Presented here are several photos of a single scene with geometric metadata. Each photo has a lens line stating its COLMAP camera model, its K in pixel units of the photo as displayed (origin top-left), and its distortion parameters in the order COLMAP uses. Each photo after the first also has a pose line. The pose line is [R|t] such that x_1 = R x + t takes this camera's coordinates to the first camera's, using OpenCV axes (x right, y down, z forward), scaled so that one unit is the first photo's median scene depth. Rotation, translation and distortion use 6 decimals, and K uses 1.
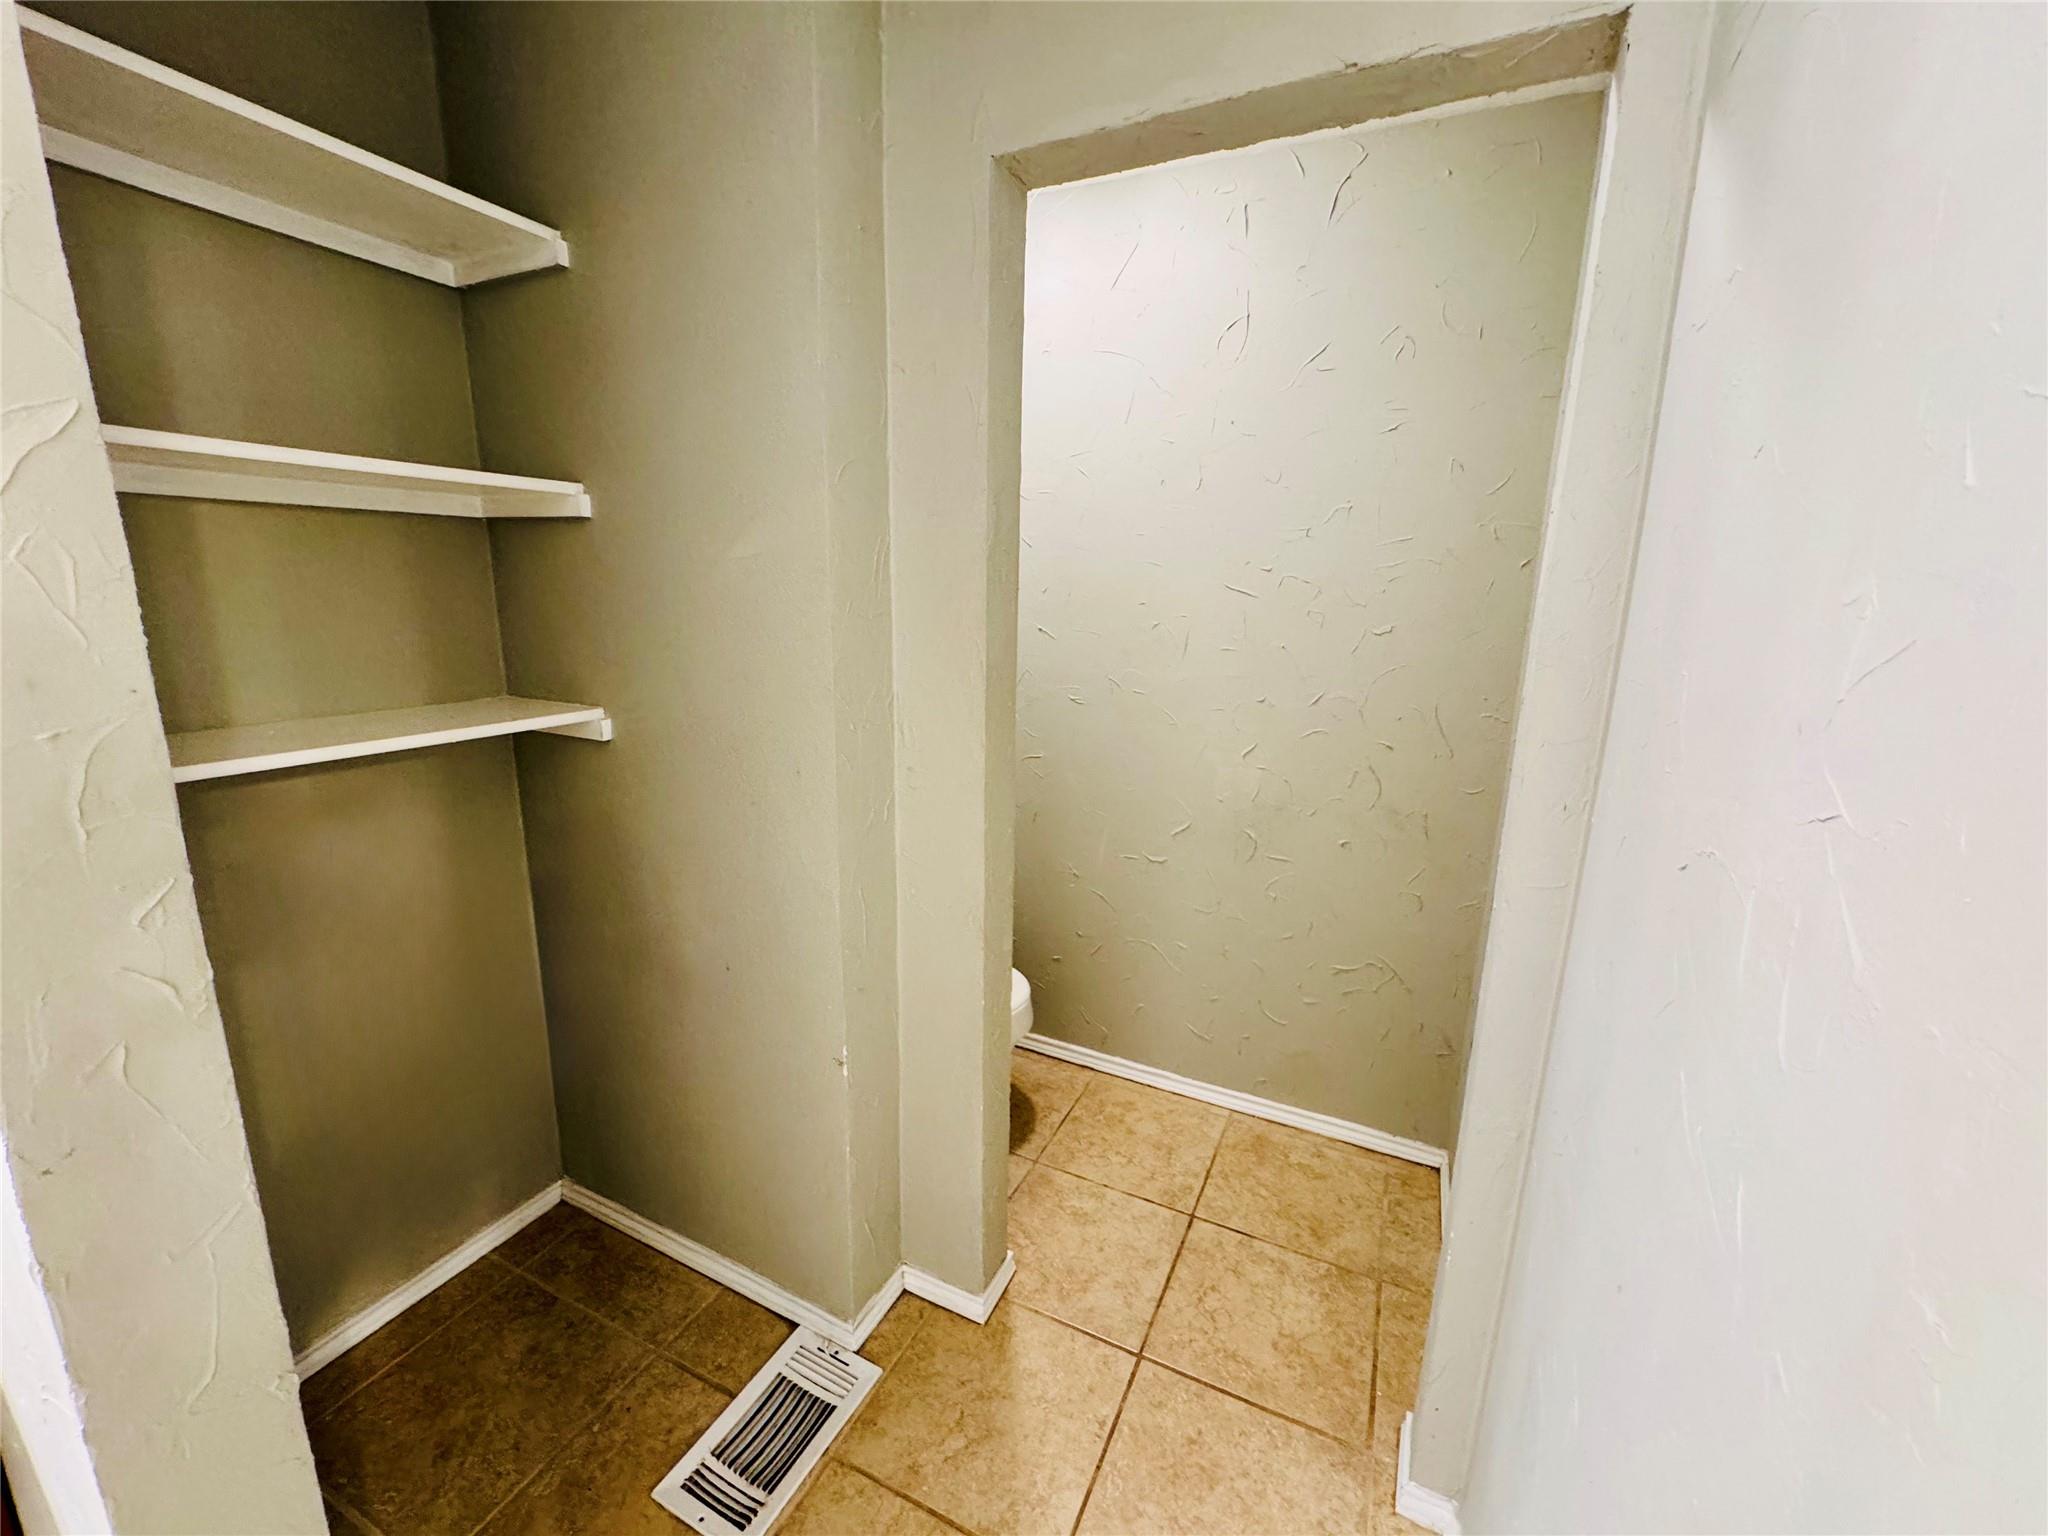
lens RADIAL K [[825.4, 0, 1024.0], [0, 825.4, 768.0], [0, 0, 1]] dist [-0.000195, -0.000214]
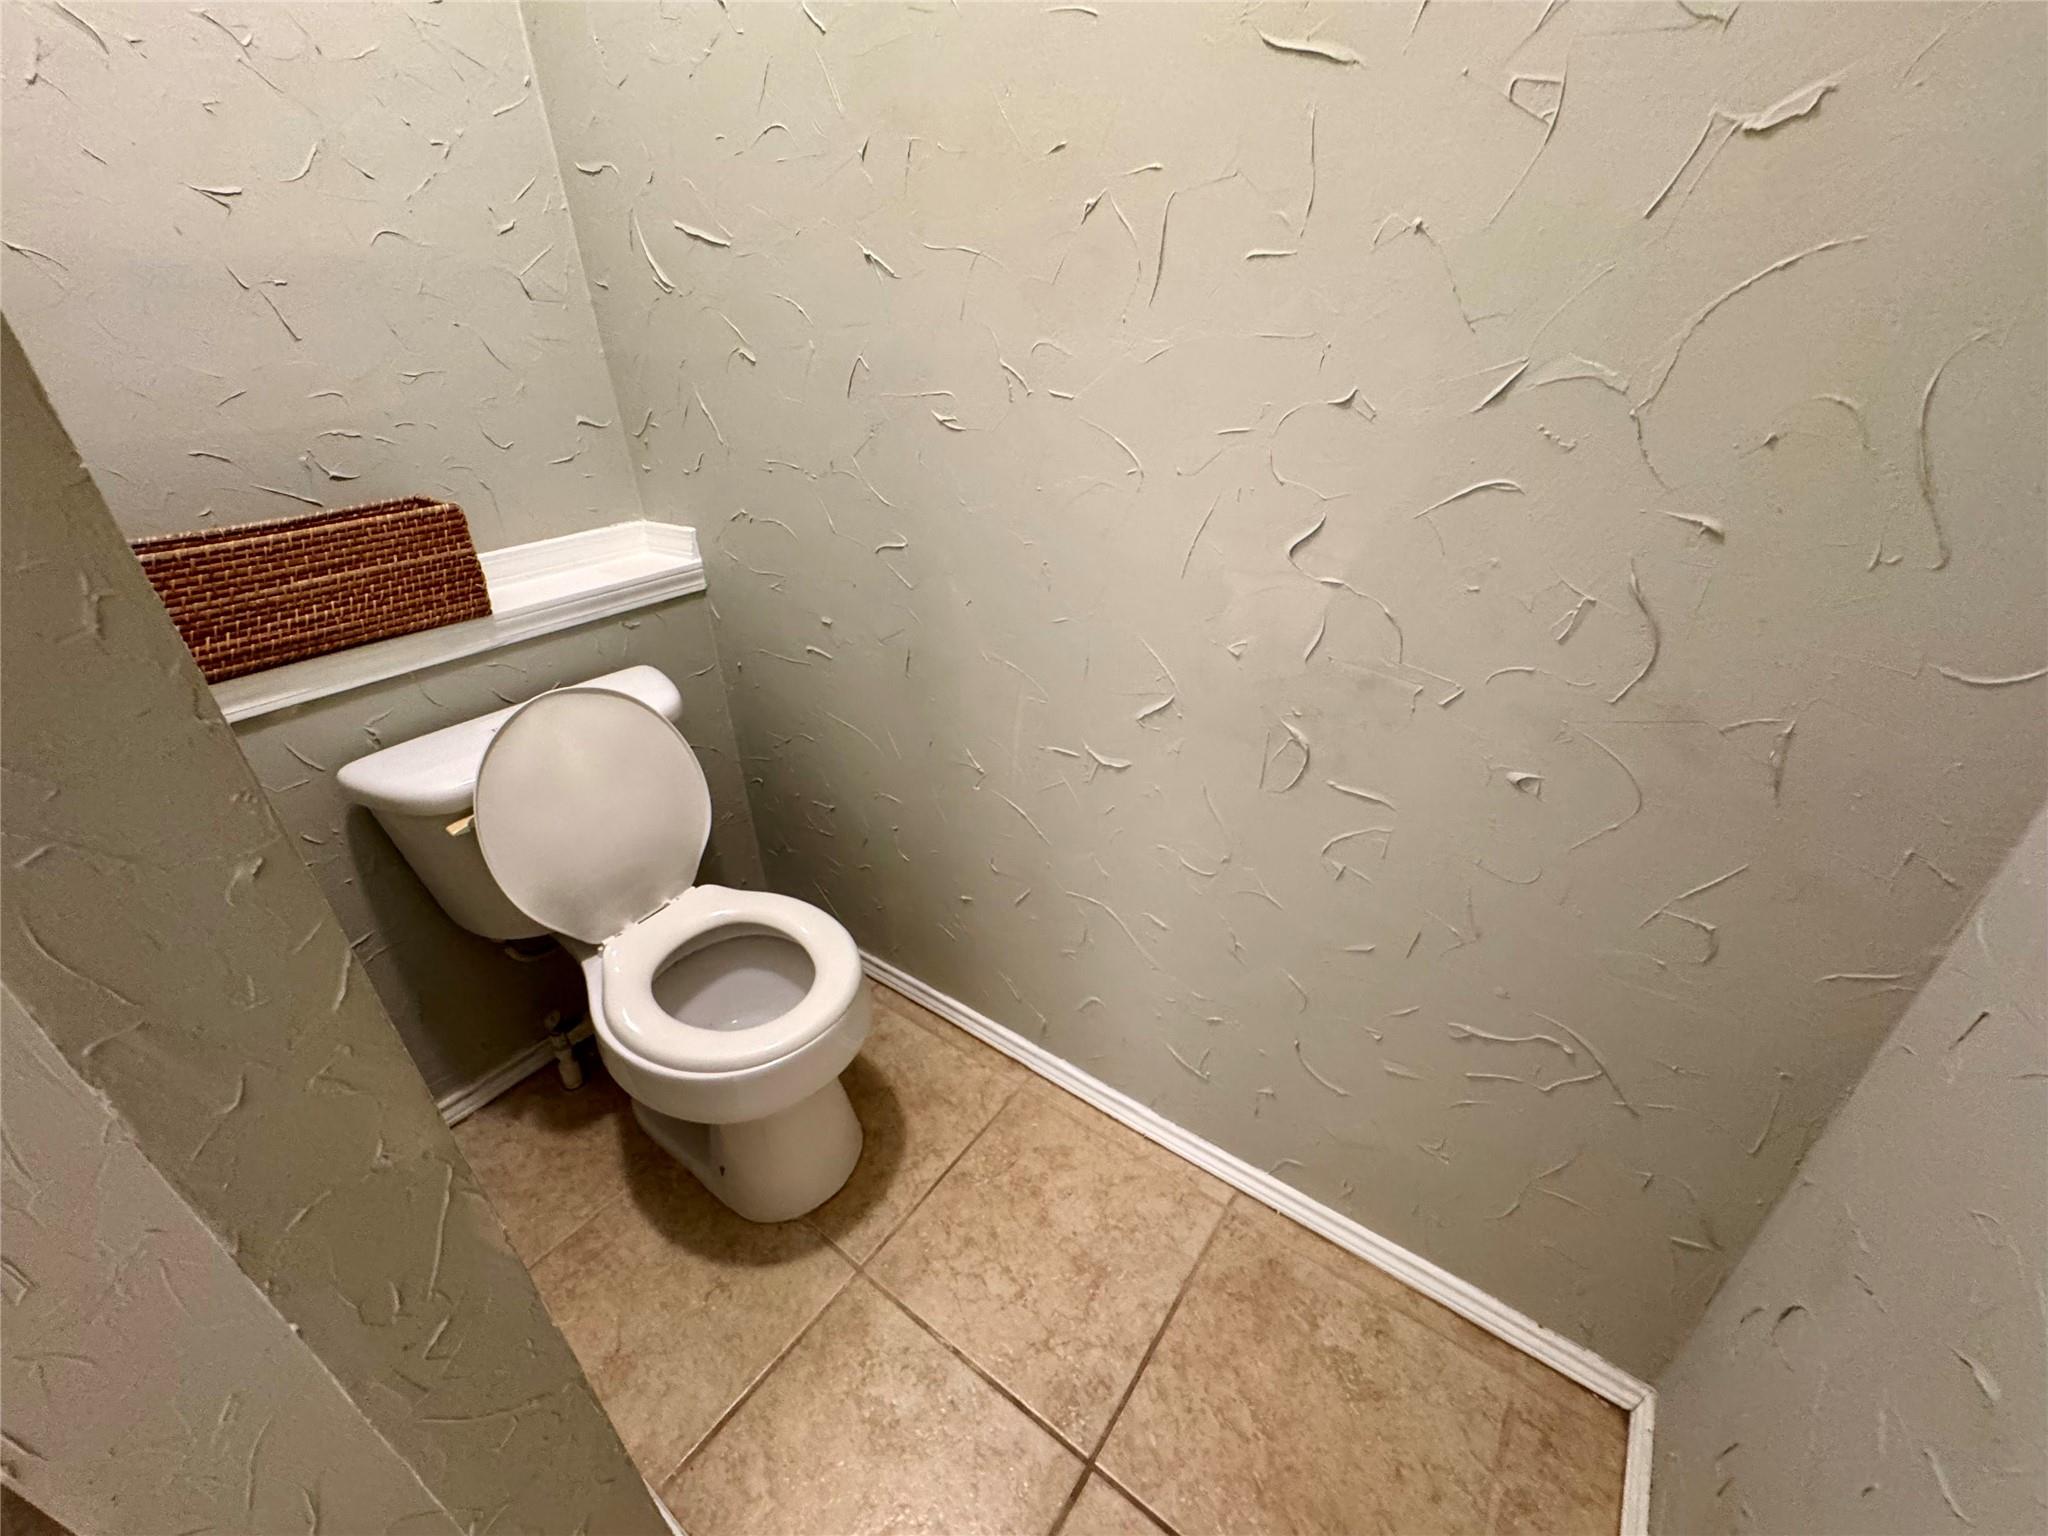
lens RADIAL K [[825.4, 0, 1024.0], [0, 825.4, 768.0], [0, 0, 1]] dist [-0.000195, -0.000214]
pose [[0.981433, 0.044983, -0.186458, 0.217814], [0.008725, 0.960636, 0.277674, -0.027173], [0.191608, -0.274146, 0.942407, 0.559677]]
